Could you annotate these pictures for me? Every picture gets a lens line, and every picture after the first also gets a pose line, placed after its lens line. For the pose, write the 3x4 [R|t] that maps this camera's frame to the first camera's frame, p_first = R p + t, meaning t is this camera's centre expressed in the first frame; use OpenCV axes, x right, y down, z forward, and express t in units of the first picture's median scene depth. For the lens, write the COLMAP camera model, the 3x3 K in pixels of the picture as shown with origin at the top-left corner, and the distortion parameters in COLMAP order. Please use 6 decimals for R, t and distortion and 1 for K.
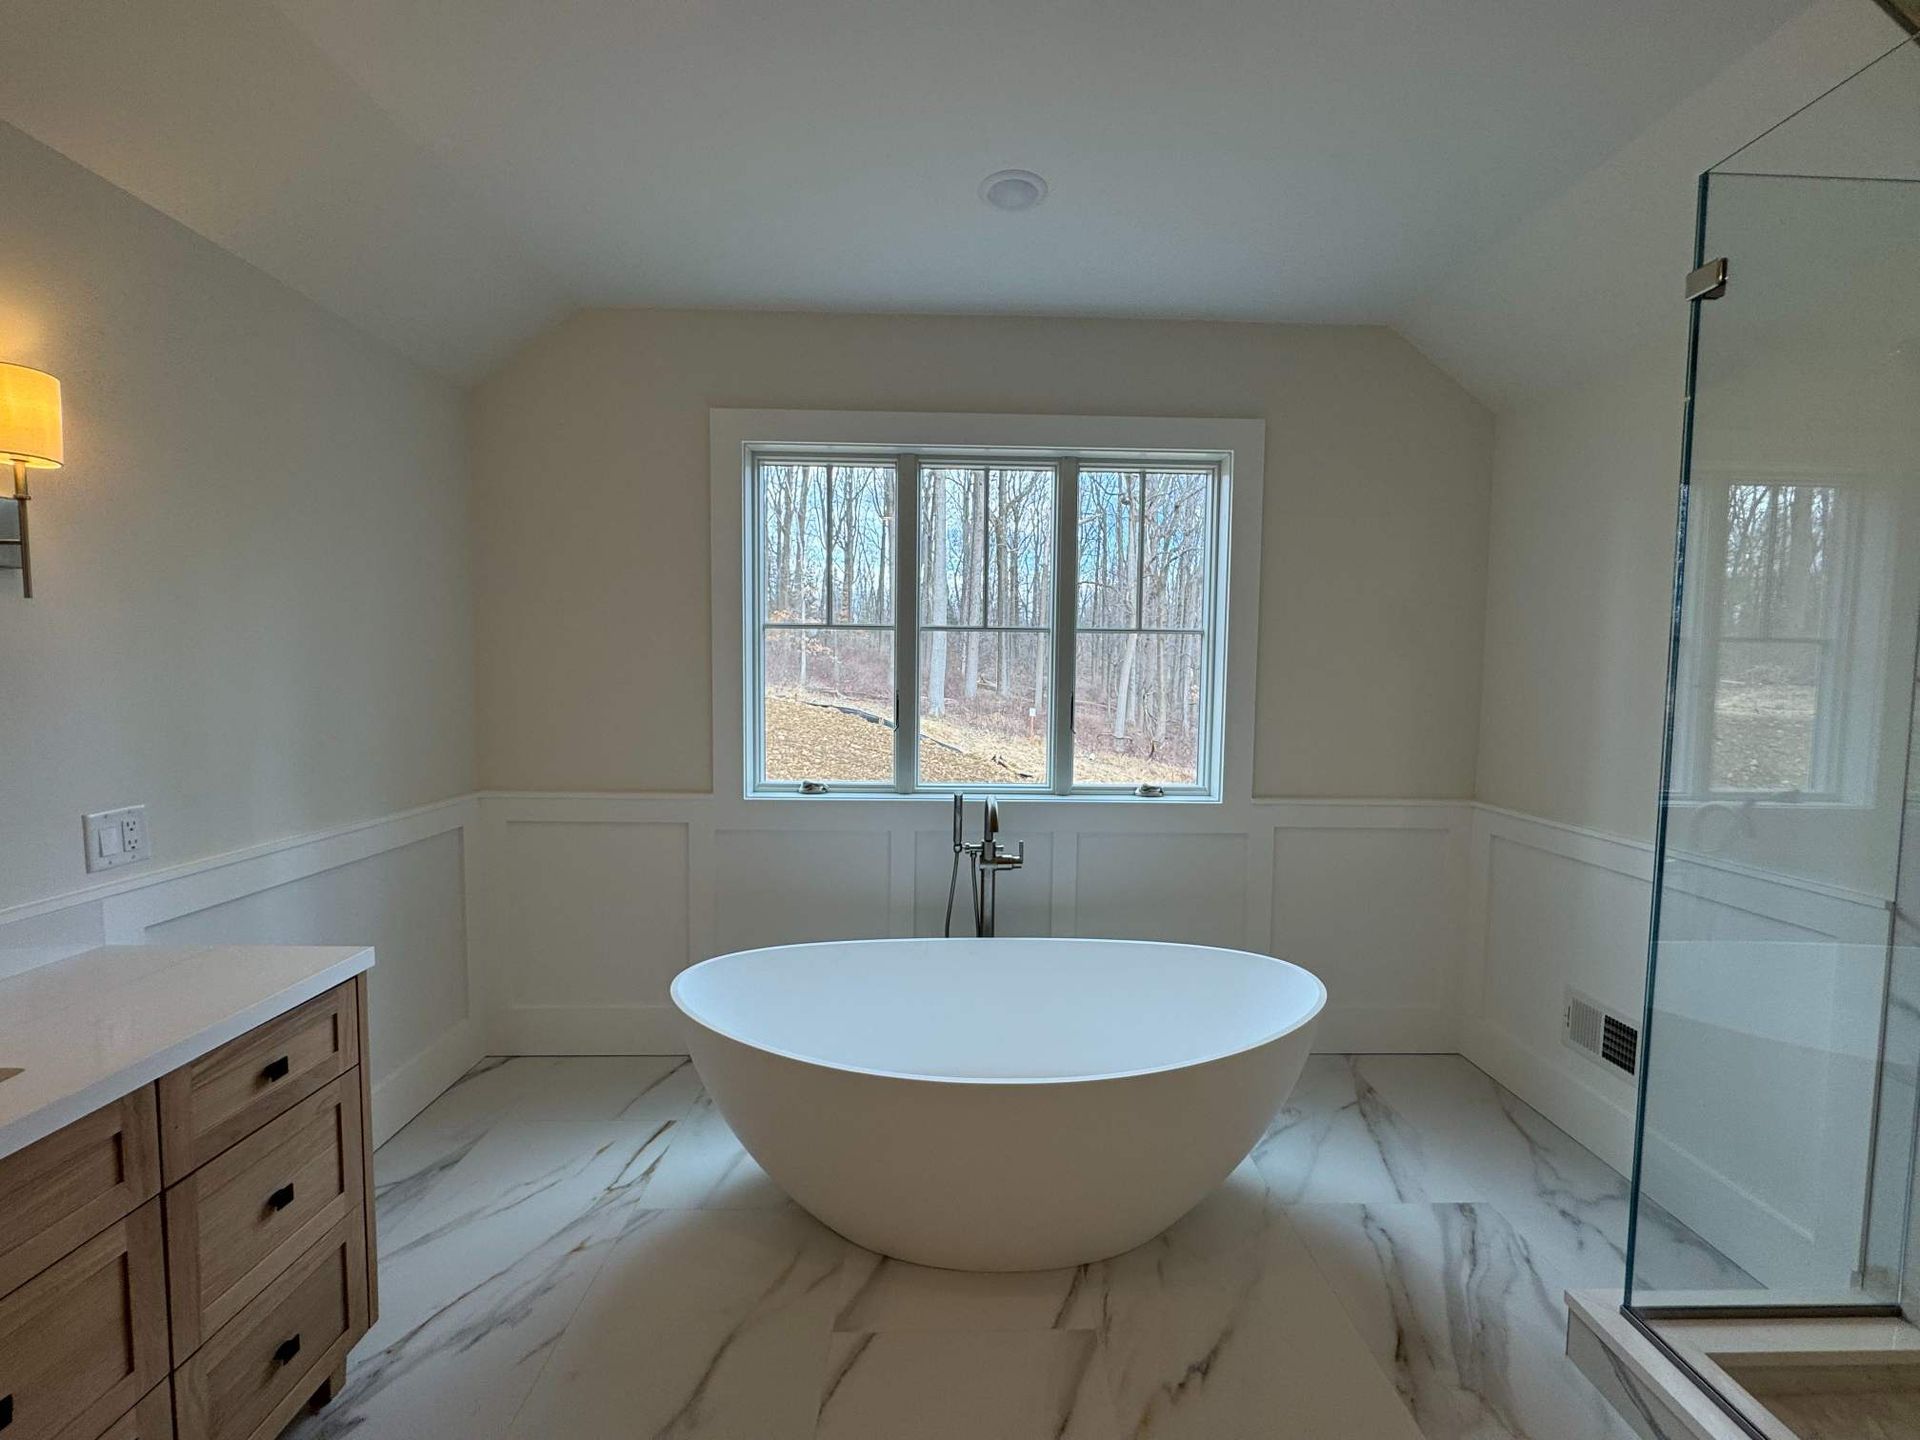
lens RADIAL K [[771.5, 0, 960.2], [0, 771.5, 717.0], [0, 0, 1]] dist [-0.003217, 0.000954]
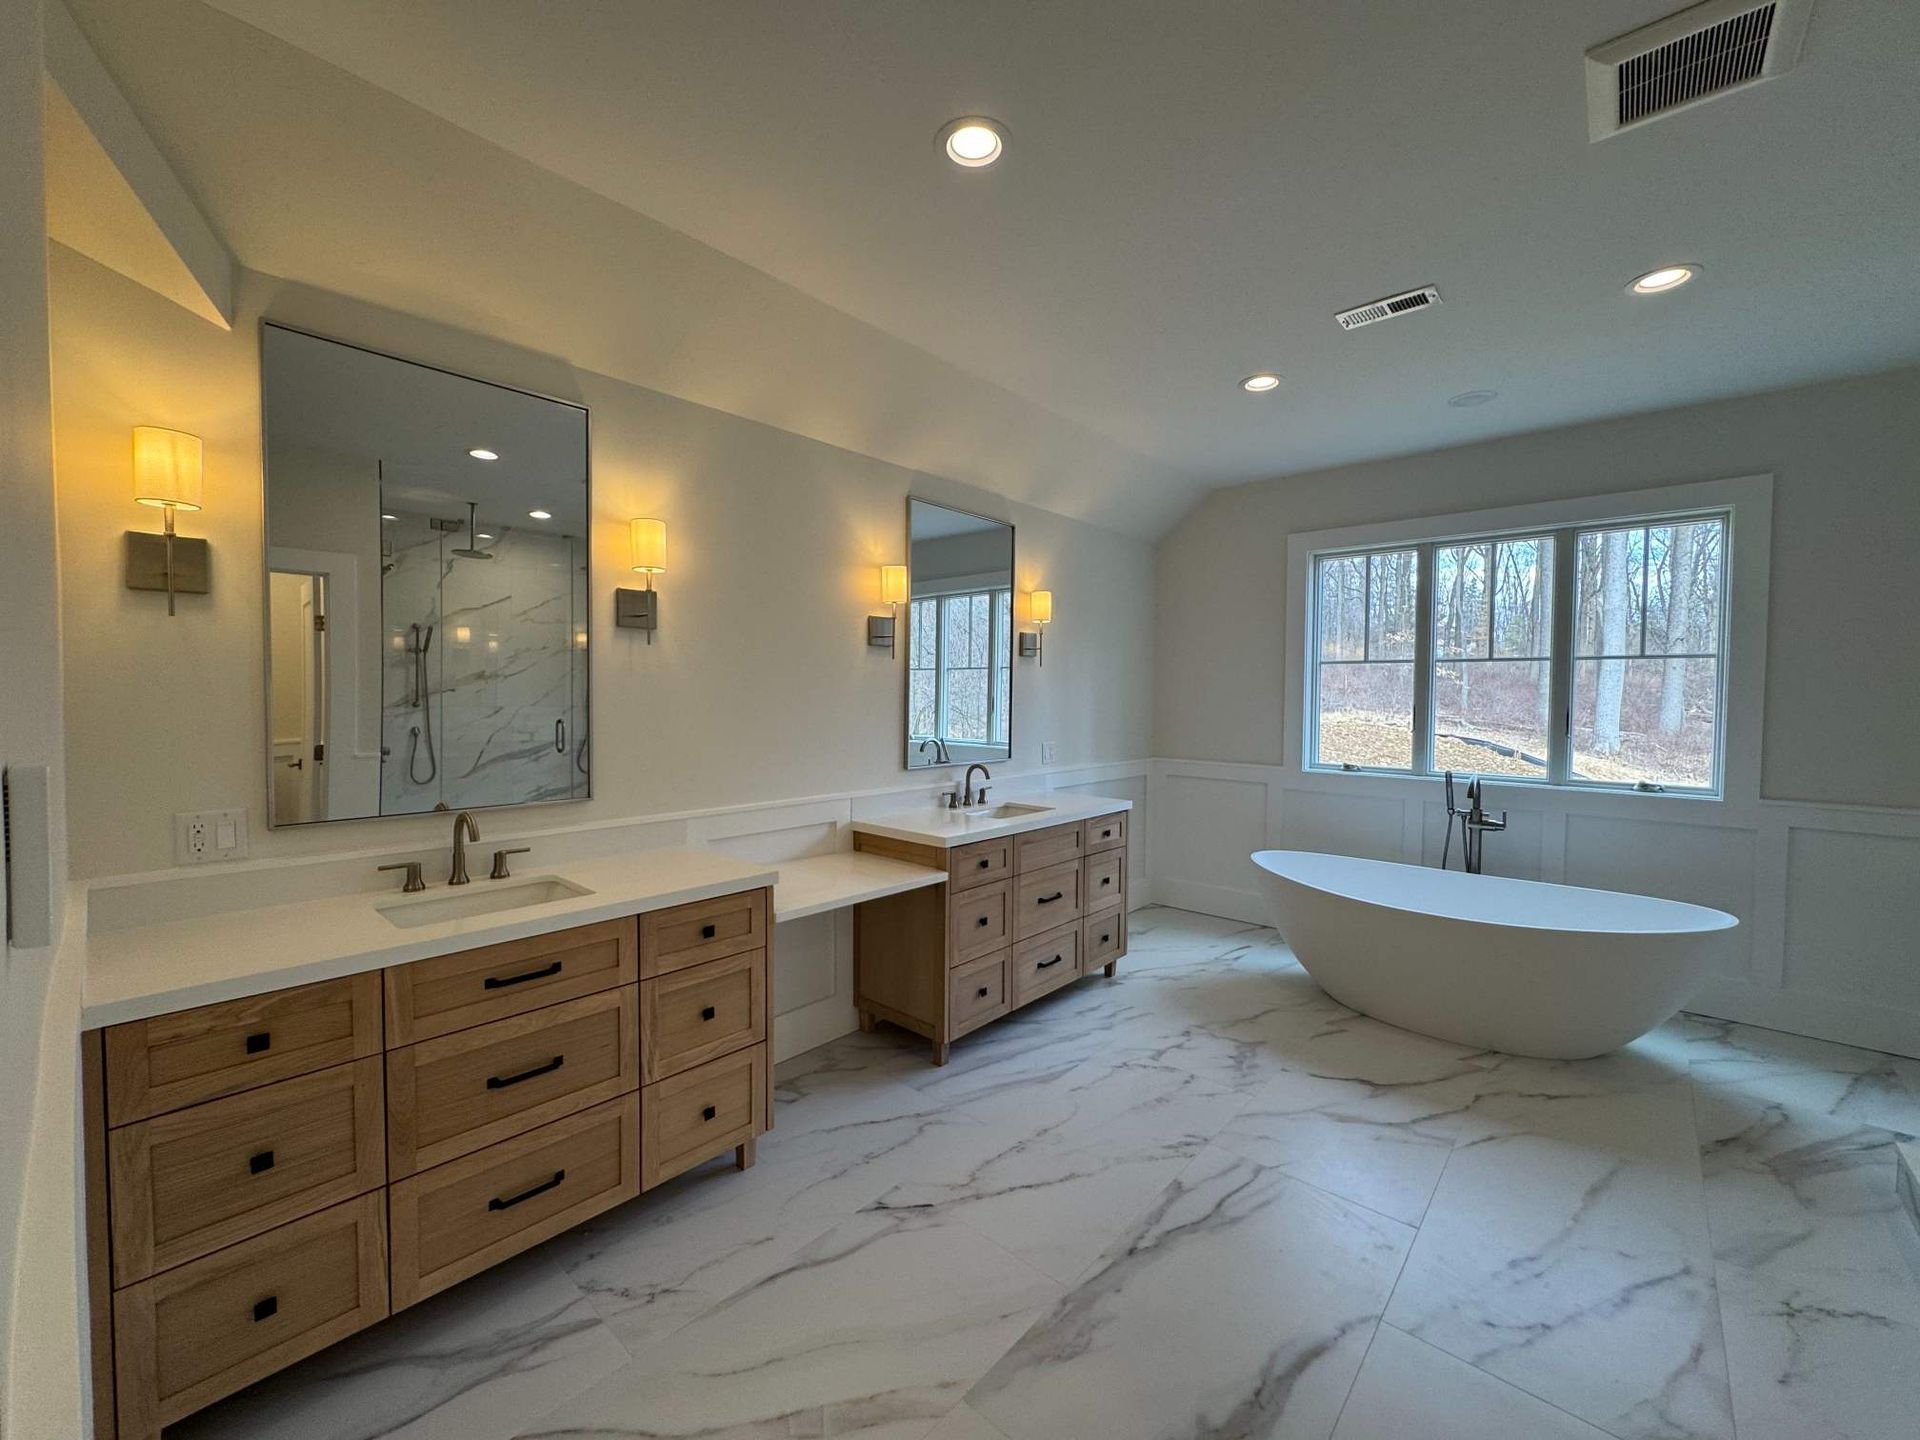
lens RADIAL K [[771.5, 0, 960.2], [0, 771.5, 717.0], [0, 0, 1]] dist [-0.003217, 0.000954]
pose [[0.733574, 0.015384, -0.679435, 0.292613], [-0.039366, 0.999027, -0.019882, 0.054874], [0.678469, 0.041331, 0.733466, -0.682284]]
